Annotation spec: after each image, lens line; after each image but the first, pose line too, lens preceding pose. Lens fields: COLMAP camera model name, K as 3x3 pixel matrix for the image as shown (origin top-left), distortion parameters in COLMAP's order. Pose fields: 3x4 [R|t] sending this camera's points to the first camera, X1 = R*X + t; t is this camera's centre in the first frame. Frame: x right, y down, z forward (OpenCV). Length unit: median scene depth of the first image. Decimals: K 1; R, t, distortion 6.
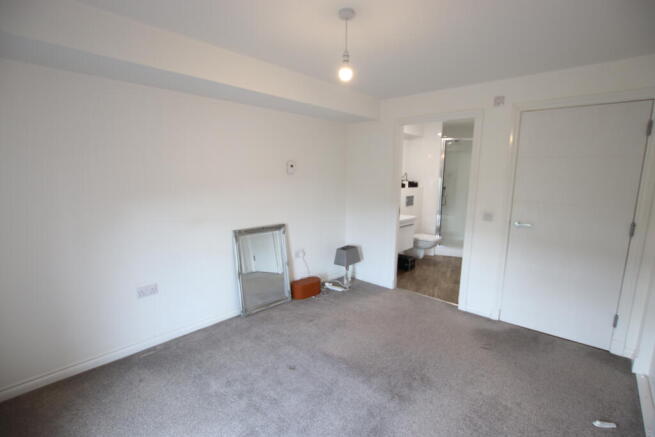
lens RADIAL K [[305.2, 0, 331.1], [0, 305.2, 226.2], [0, 0, 1]] dist [-0.023606, 0.000640]
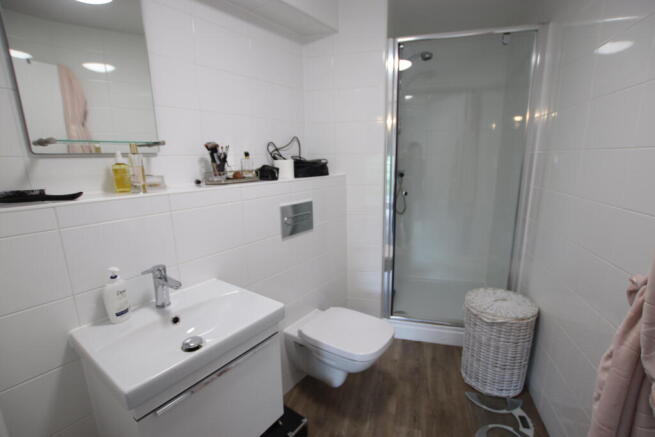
lens RADIAL K [[305.2, 0, 331.1], [0, 305.2, 226.2], [0, 0, 1]] dist [-0.023606, 0.000640]
pose [[0.989420, -0.052420, 0.135275, 0.236975], [0.046328, 0.997782, 0.047803, -0.085587], [-0.137481, -0.041030, 0.989654, 0.639729]]
